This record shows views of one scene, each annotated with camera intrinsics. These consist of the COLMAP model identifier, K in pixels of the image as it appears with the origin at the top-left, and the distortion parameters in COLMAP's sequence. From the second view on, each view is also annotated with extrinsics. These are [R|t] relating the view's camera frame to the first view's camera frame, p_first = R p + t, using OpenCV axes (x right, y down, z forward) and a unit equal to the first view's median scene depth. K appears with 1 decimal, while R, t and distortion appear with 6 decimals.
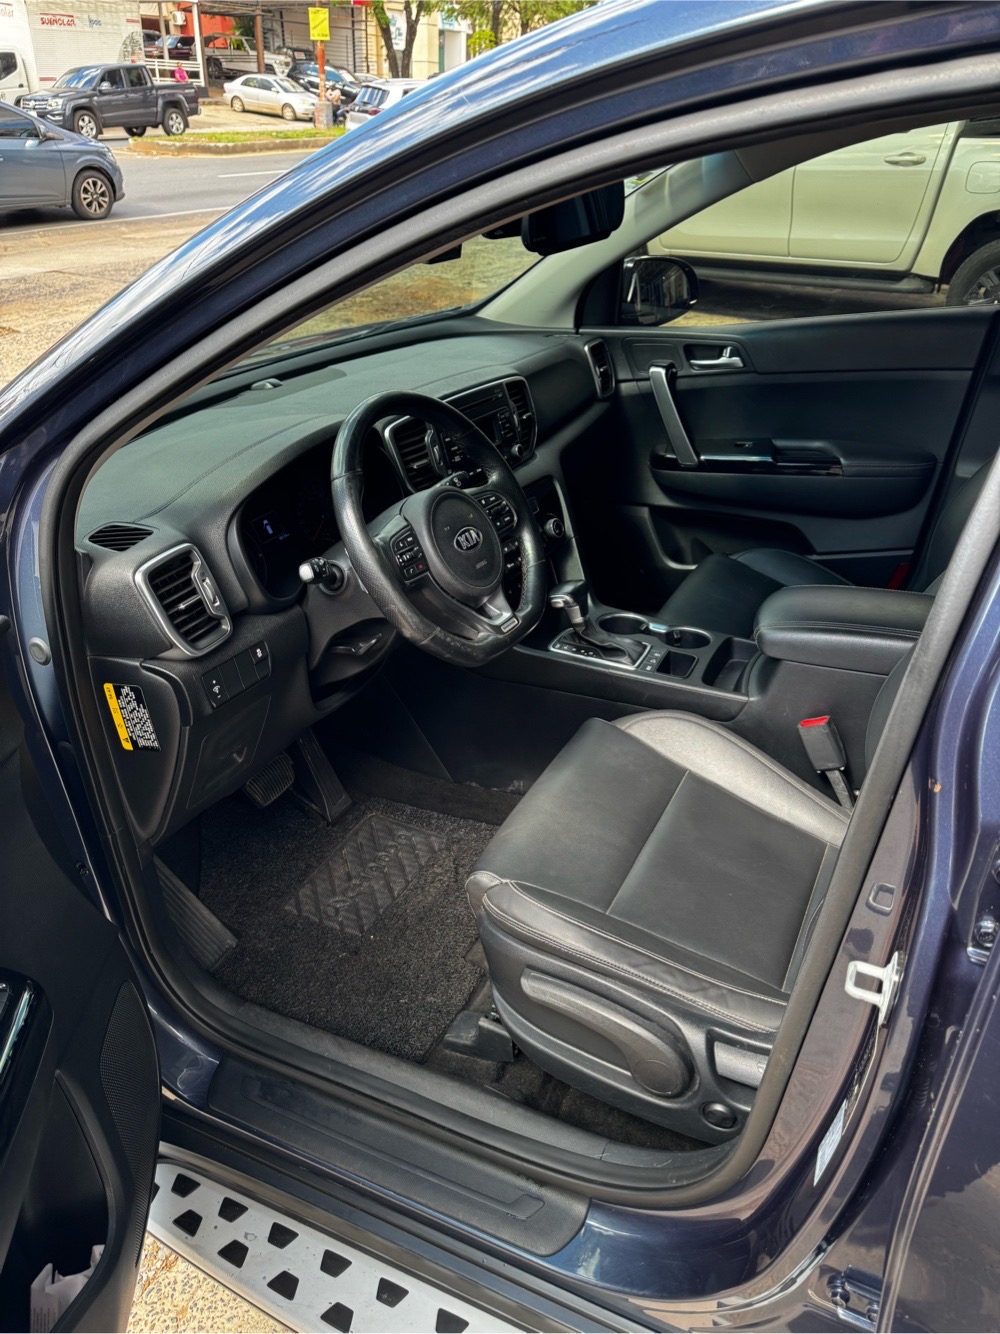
lens RADIAL K [[929.0, 0, 500.0], [0, 929.0, 667.0], [0, 0, 1]] dist [0.034417, -0.018419]
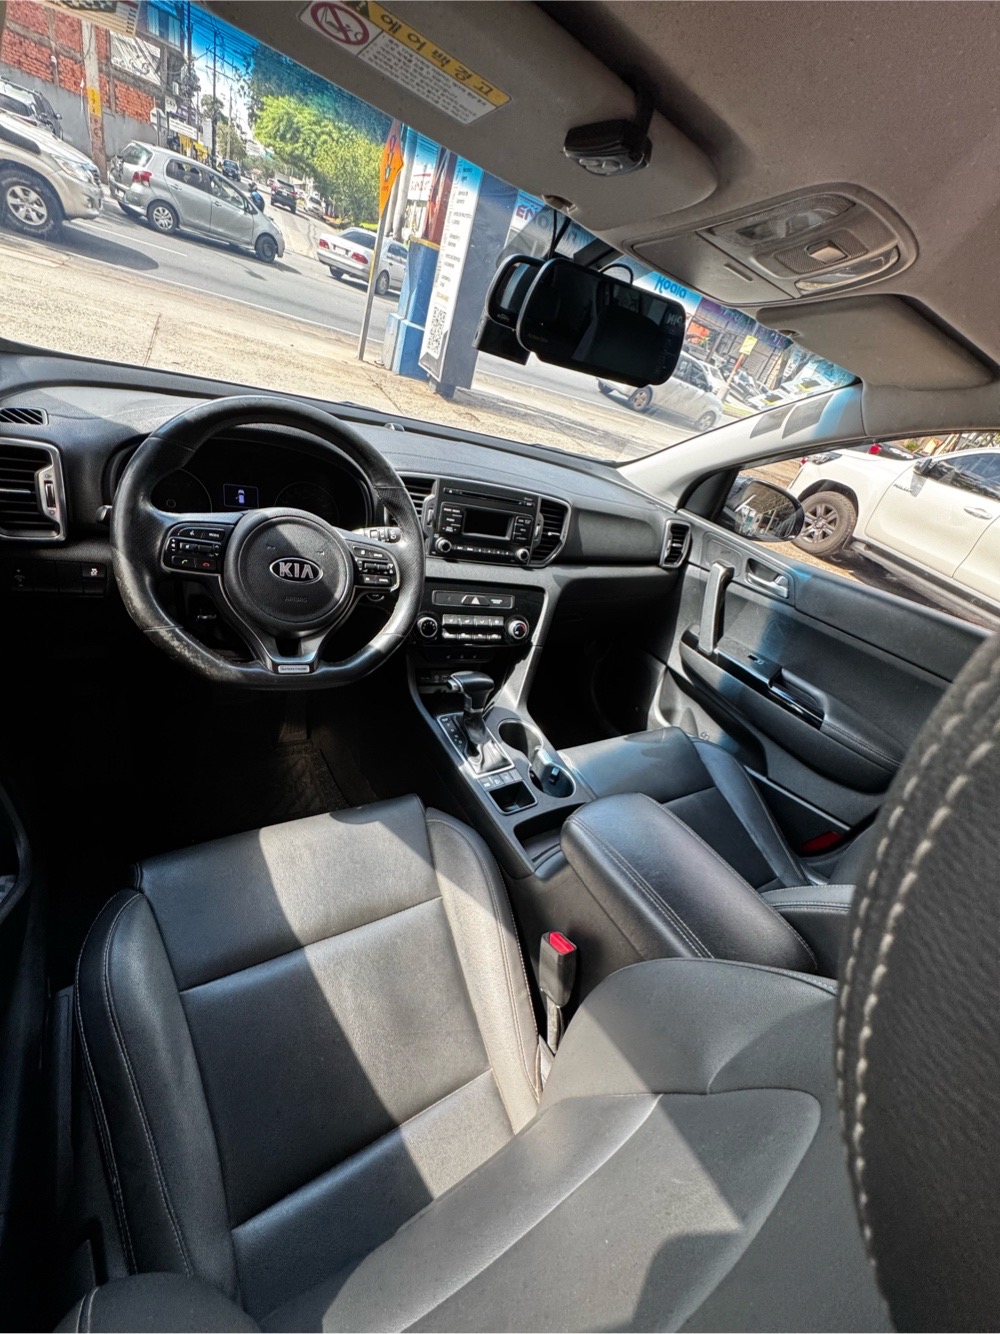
lens RADIAL K [[536.8, 0, 510.4], [0, 536.8, 658.9], [0, 0, 1]] dist [0.001404, 0.000364]
pose [[0.819084, 0.498893, -0.283207, 0.198671], [-0.511392, 0.858689, 0.033619, -0.107613], [0.259960, 0.117293, 0.958469, 0.298124]]
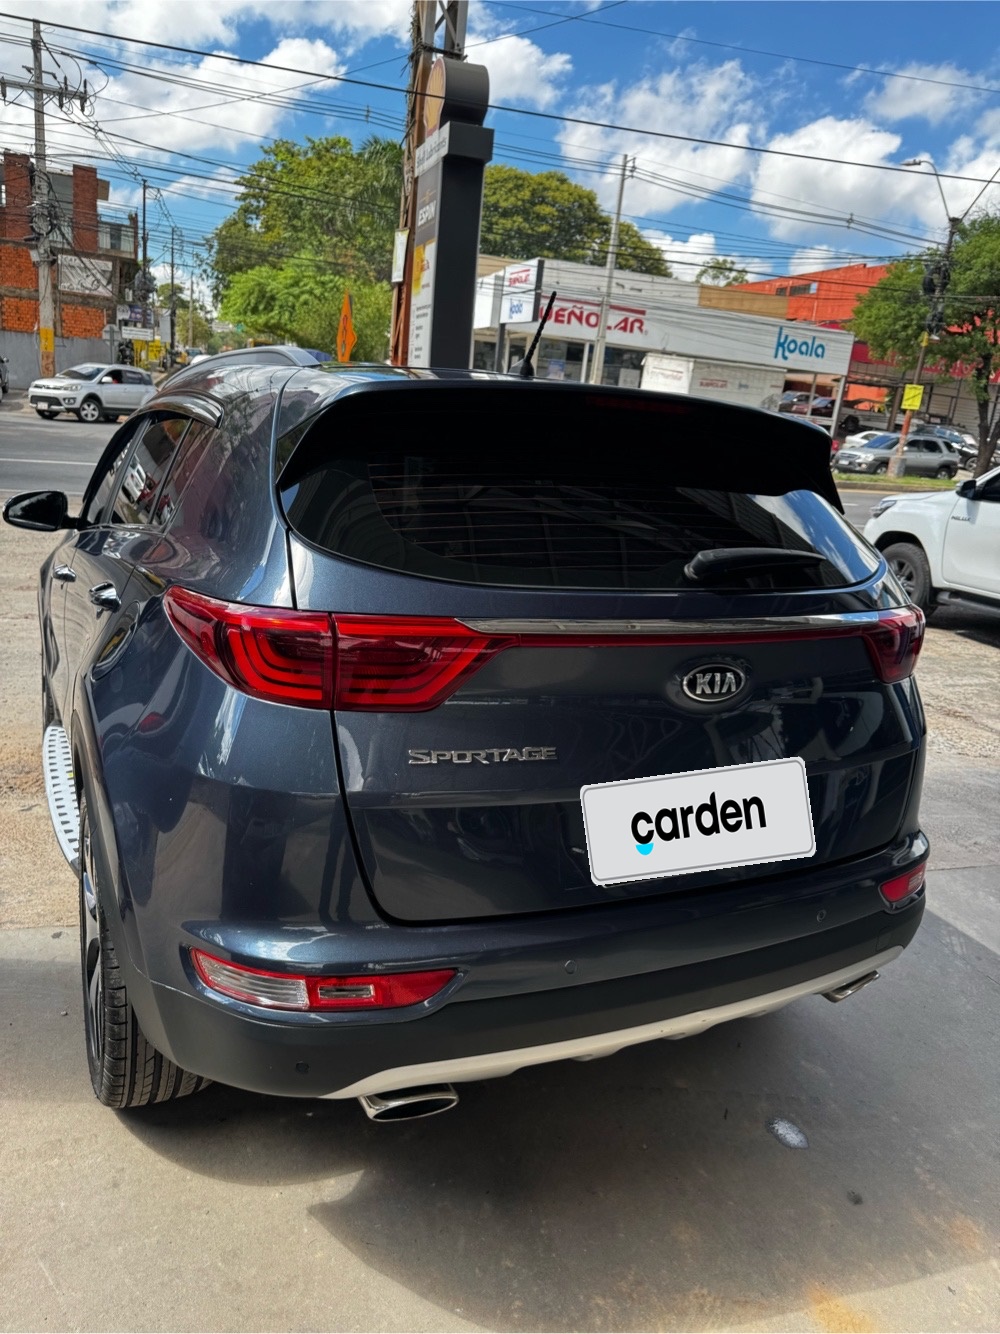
lens RADIAL K [[929.0, 0, 500.0], [0, 929.0, 667.0], [0, 0, 1]] dist [0.034417, -0.018419]
pose [[0.806371, 0.221009, -0.548562, 1.255537], [-0.377377, 0.906456, -0.189534, 0.205036], [0.455359, 0.359850, 0.814344, -0.406888]]
